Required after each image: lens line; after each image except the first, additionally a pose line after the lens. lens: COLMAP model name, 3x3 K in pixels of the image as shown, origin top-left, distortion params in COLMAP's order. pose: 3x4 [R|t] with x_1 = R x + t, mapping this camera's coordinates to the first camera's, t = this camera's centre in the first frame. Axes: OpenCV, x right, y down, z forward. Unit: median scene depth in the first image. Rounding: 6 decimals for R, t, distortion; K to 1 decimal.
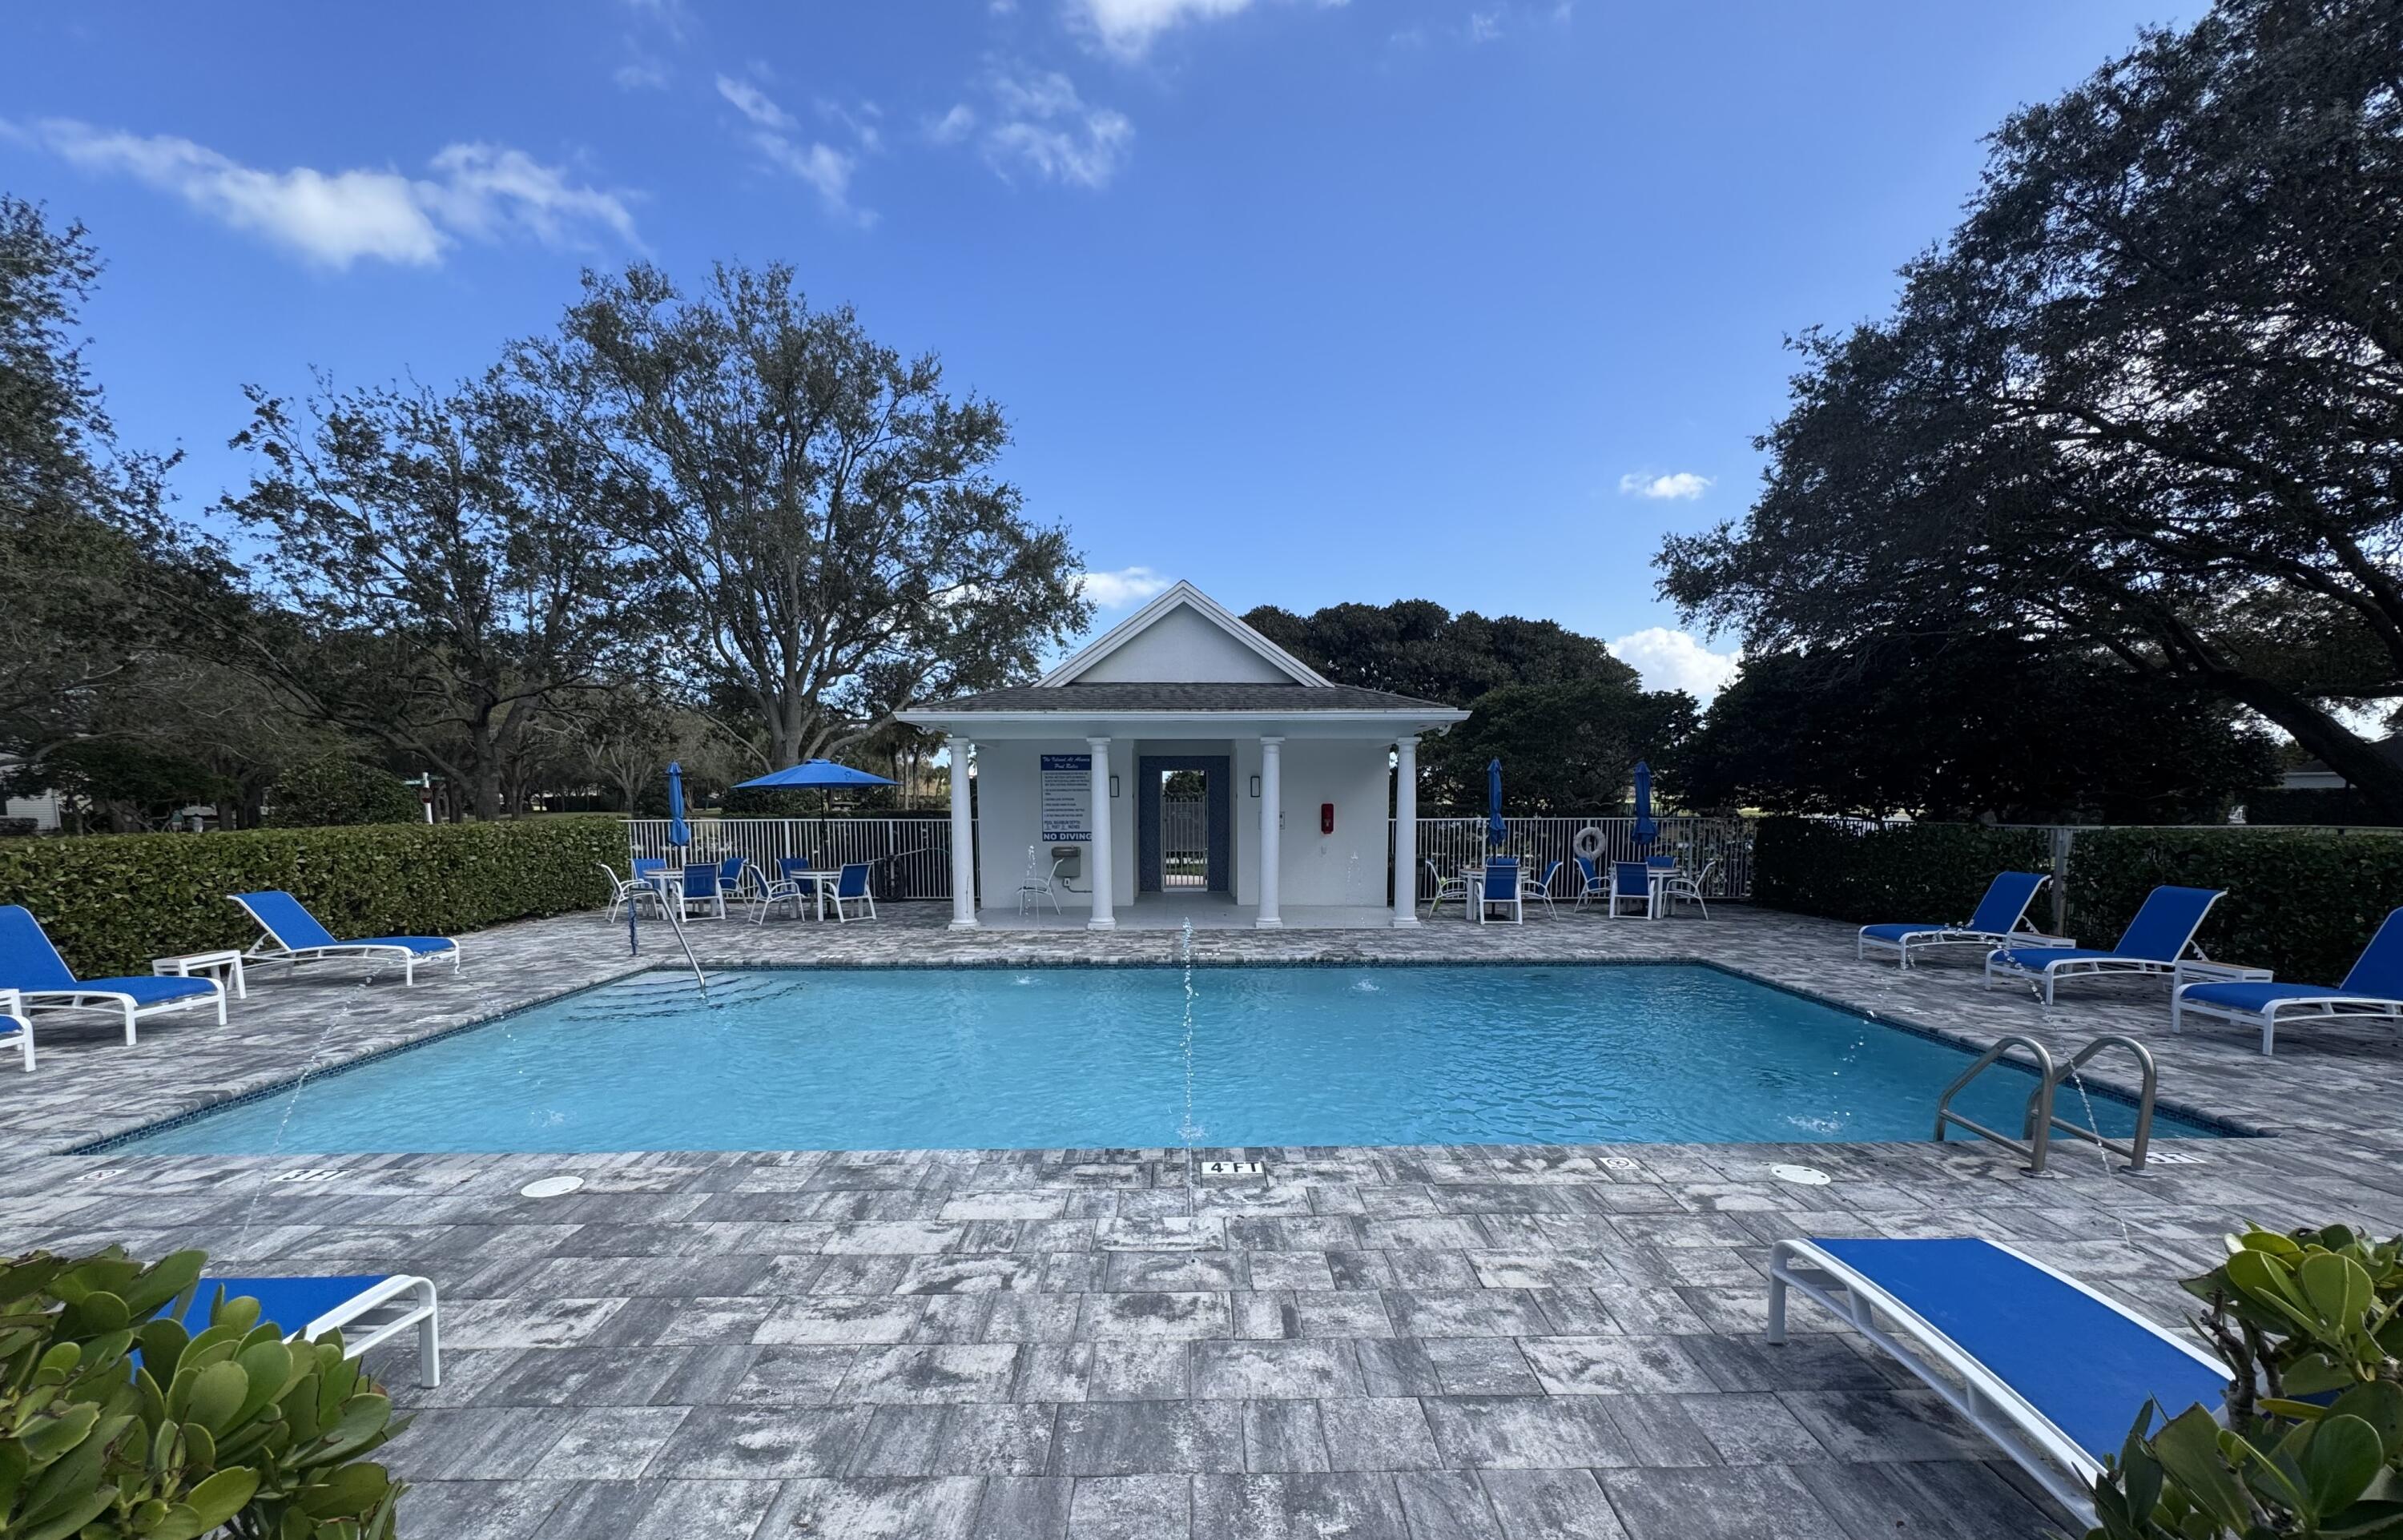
lens RADIAL K [[999.5, 0, 1201.5], [0, 999.5, 770.0], [0, 0, 1]] dist [0.000223, 0.000047]
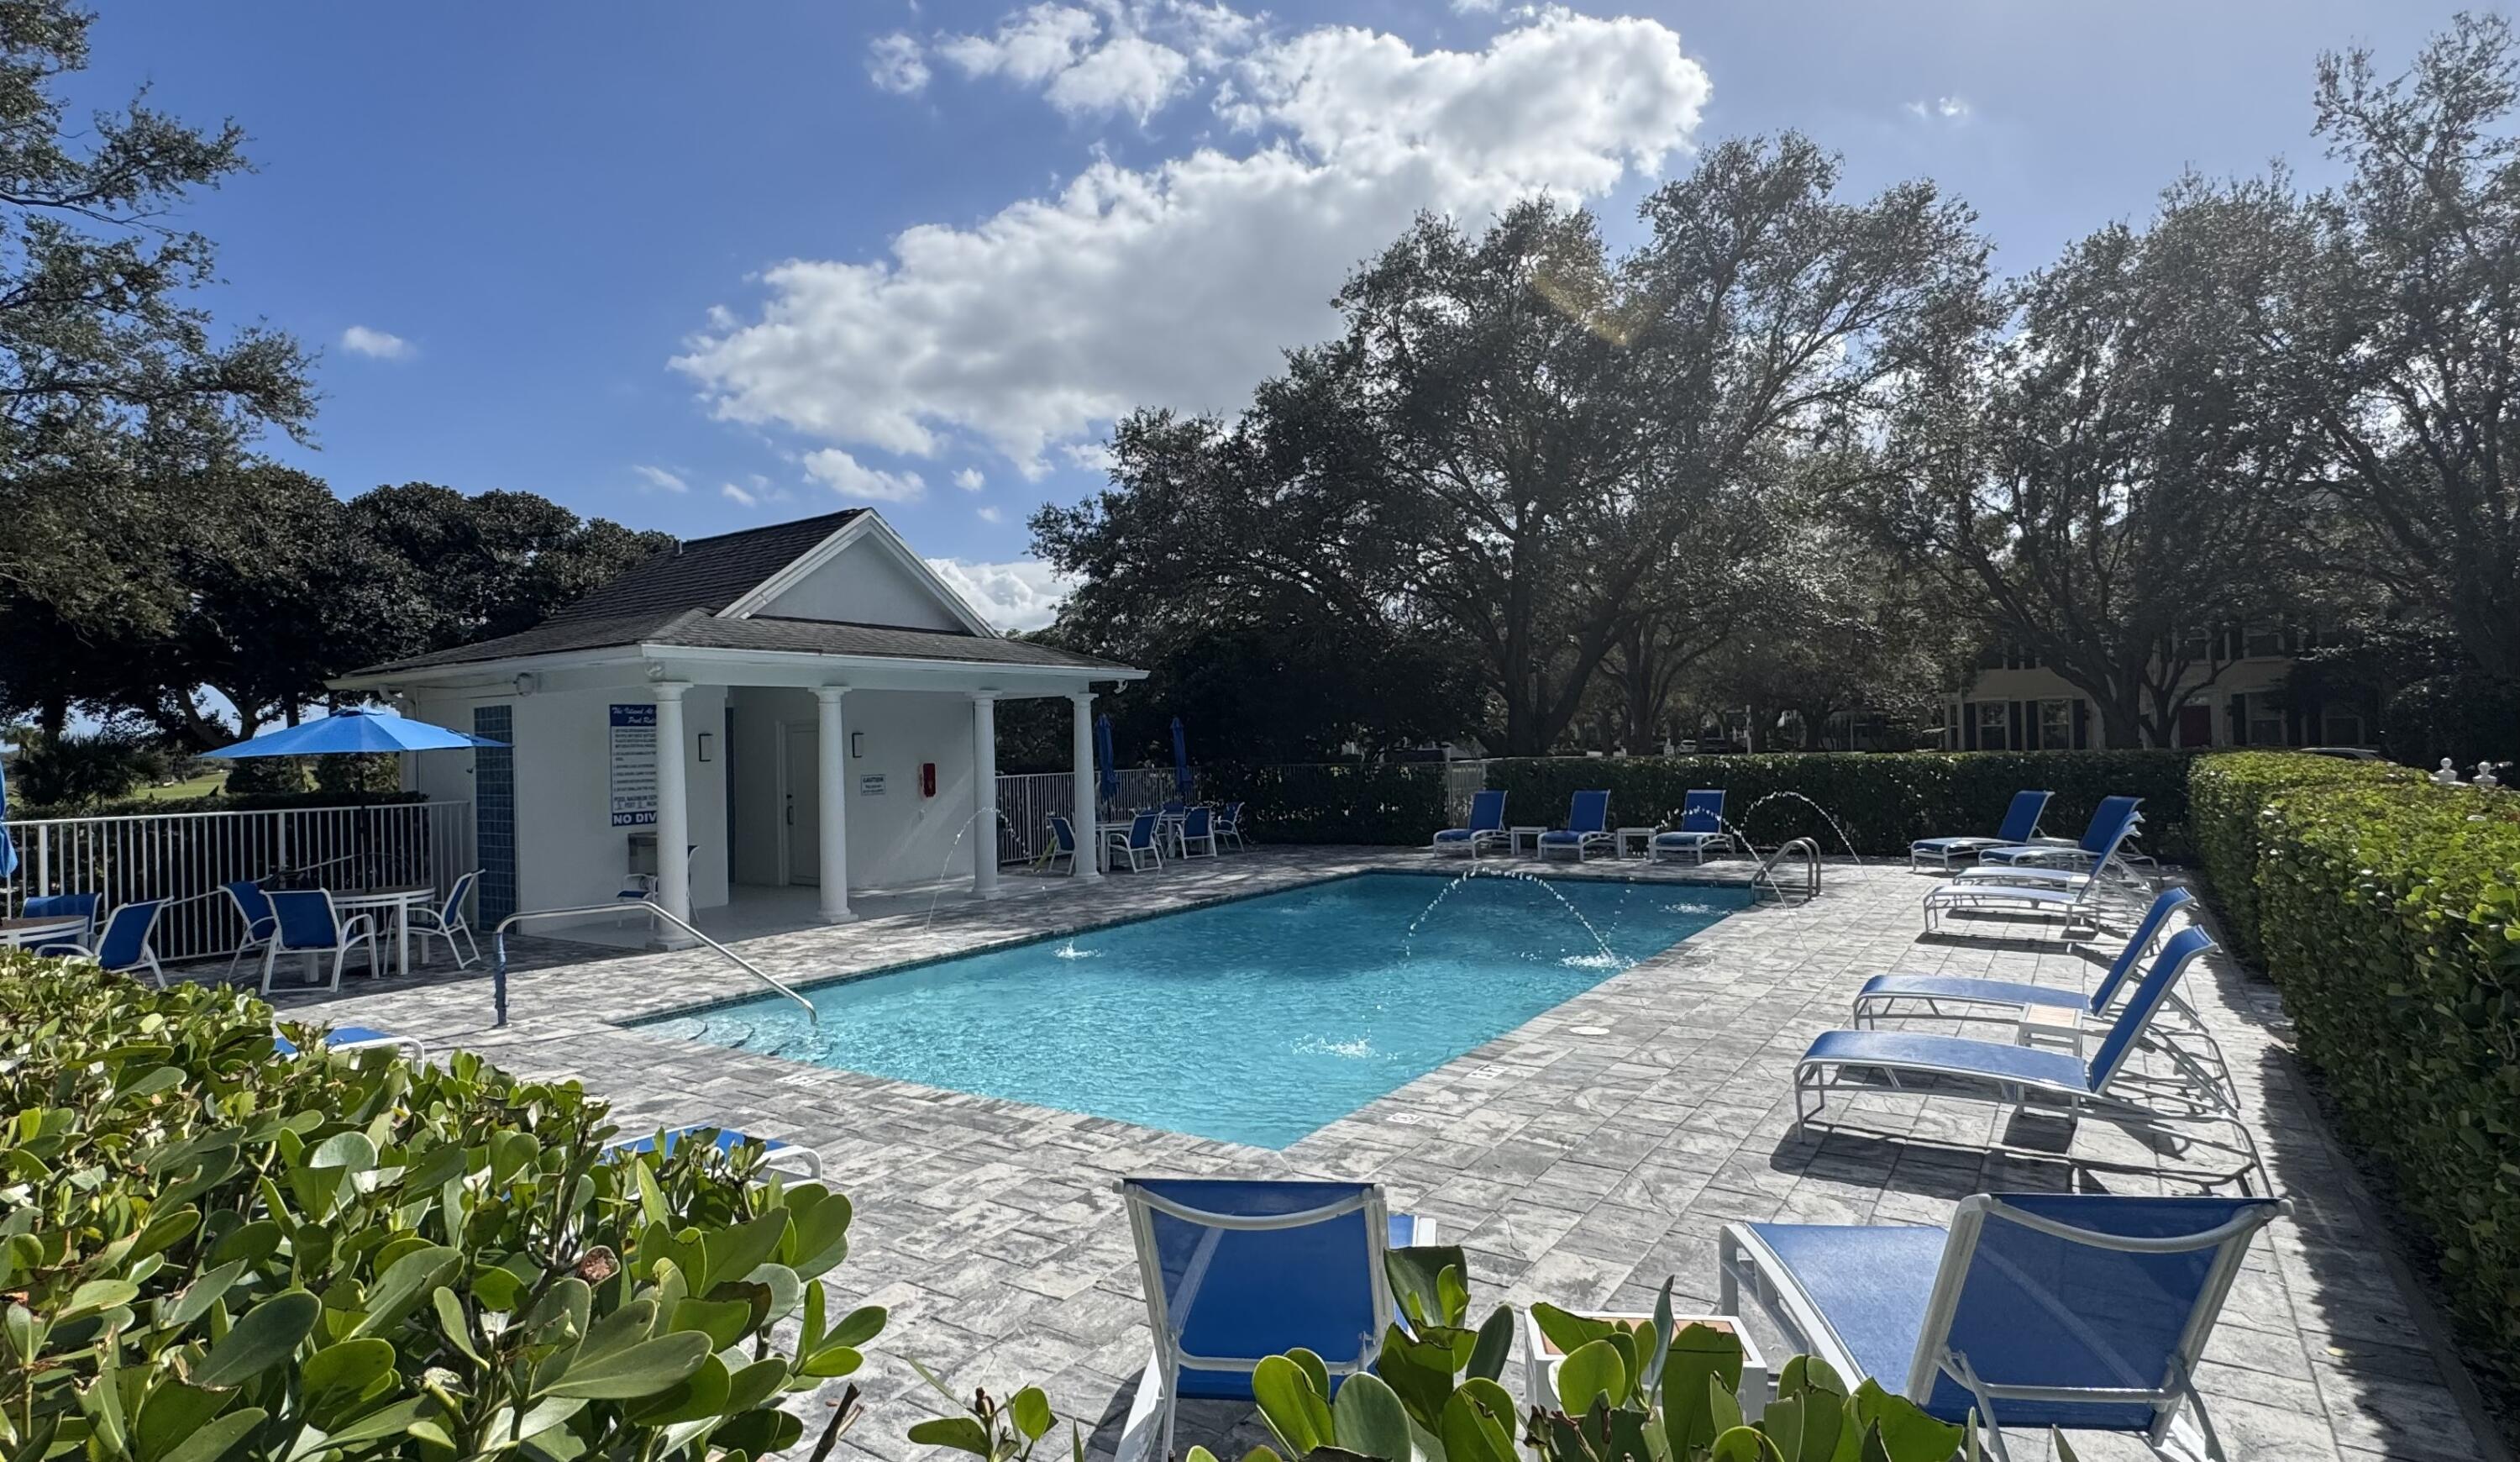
lens RADIAL K [[1237.6, 0, 1260.0], [0, 1237.6, 731.0], [0, 0, 1]] dist [0.115541, 0.000020]
pose [[0.563291, -0.001941, 0.826256, -0.638222], [0.005542, 0.999984, -0.001429, 0.007338], [-0.826240, 0.005384, 0.563293, 0.122210]]
